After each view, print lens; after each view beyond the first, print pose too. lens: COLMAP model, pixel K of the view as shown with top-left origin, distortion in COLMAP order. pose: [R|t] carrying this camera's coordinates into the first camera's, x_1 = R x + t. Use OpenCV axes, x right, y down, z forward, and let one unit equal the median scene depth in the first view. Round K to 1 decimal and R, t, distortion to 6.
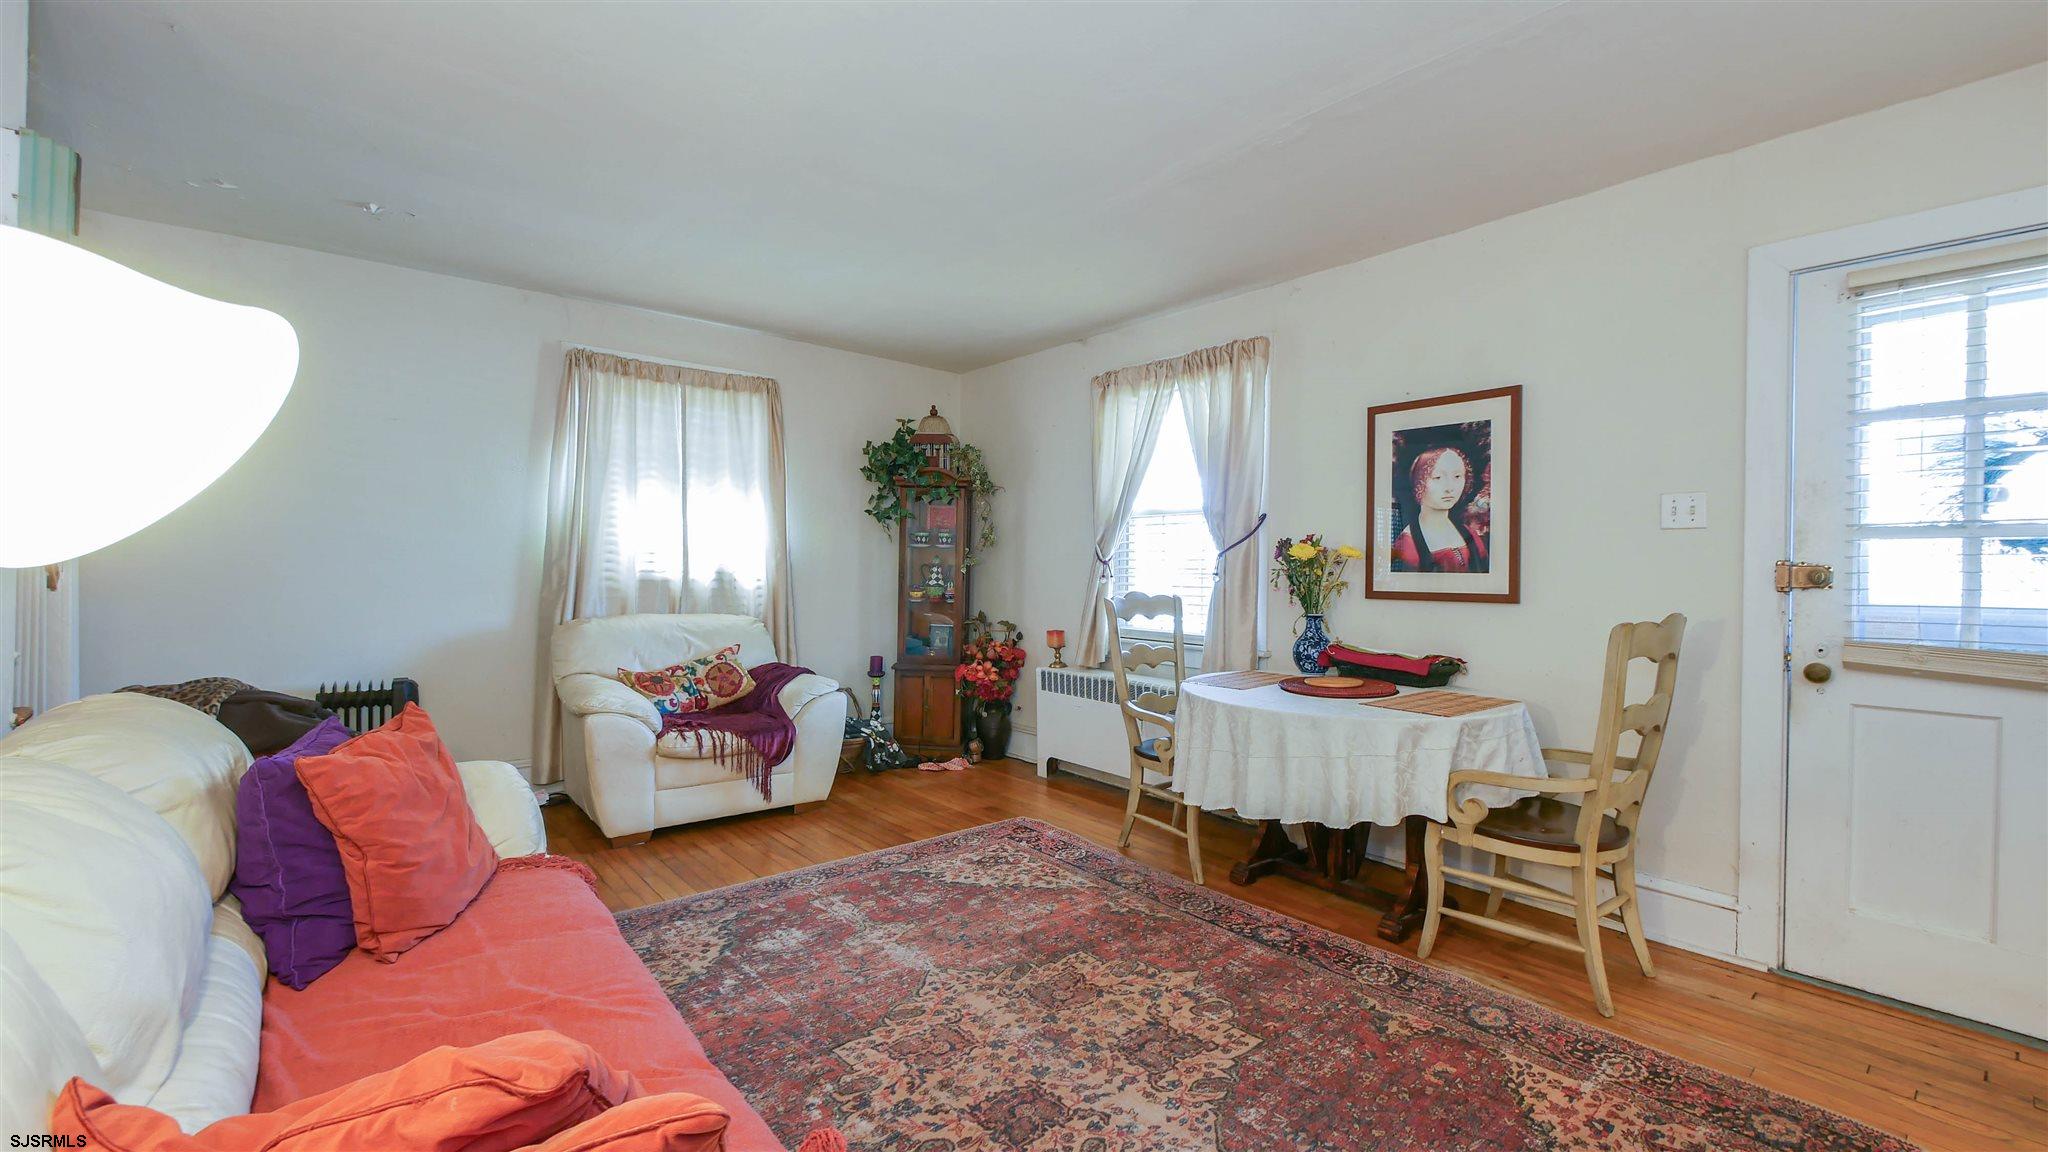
lens RADIAL K [[883.7, 0, 1042.1], [0, 883.7, 575.6], [0, 0, 1]] dist [-0.012525, 0.000352]
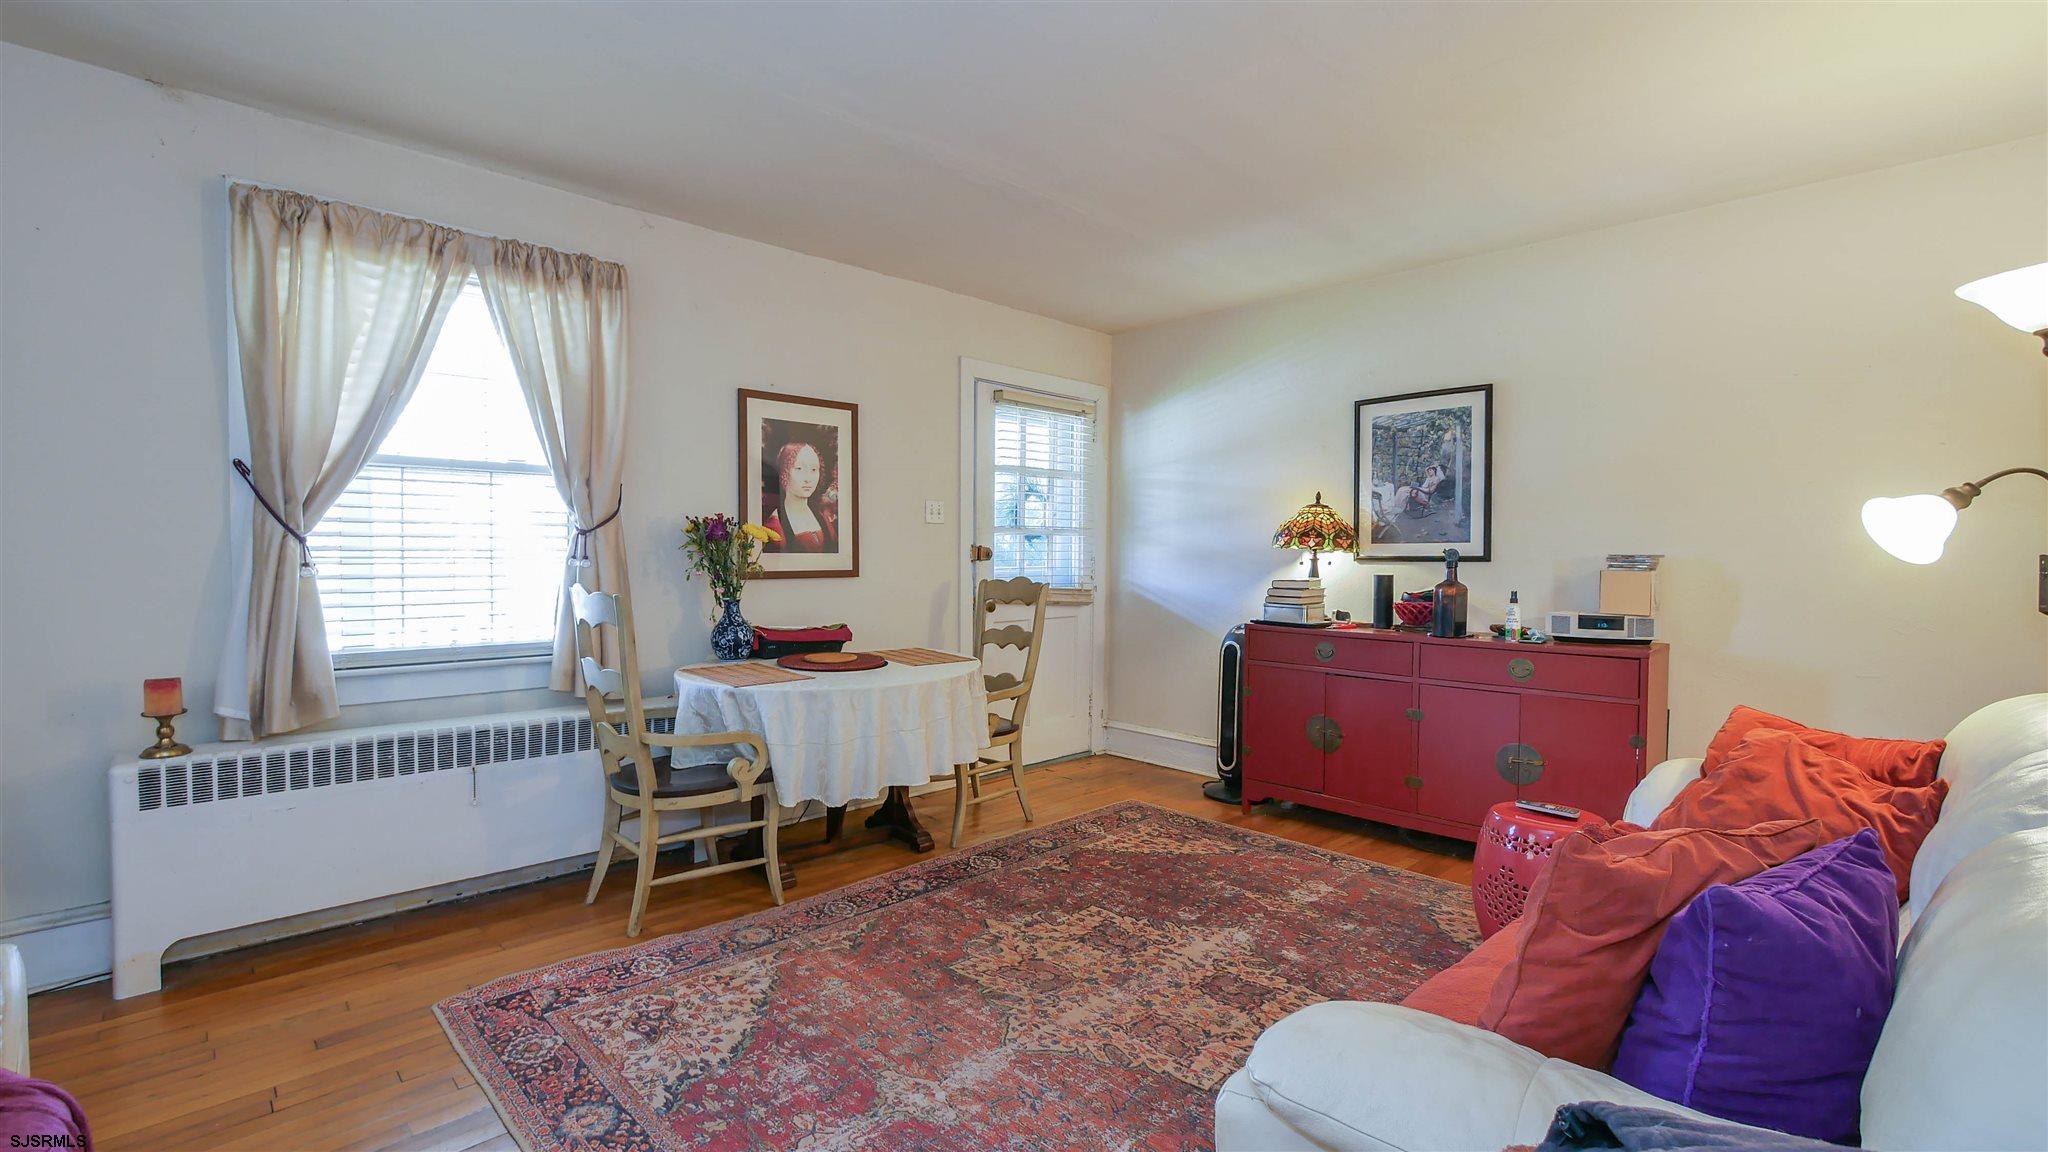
lens RADIAL K [[883.7, 0, 1042.1], [0, 883.7, 575.6], [0, 0, 1]] dist [-0.012525, 0.000352]
pose [[-0.095759, -0.037048, 0.994715, -0.746593], [0.001820, 0.999299, 0.037394, -0.016964], [-0.995403, 0.005392, -0.095624, 0.847320]]
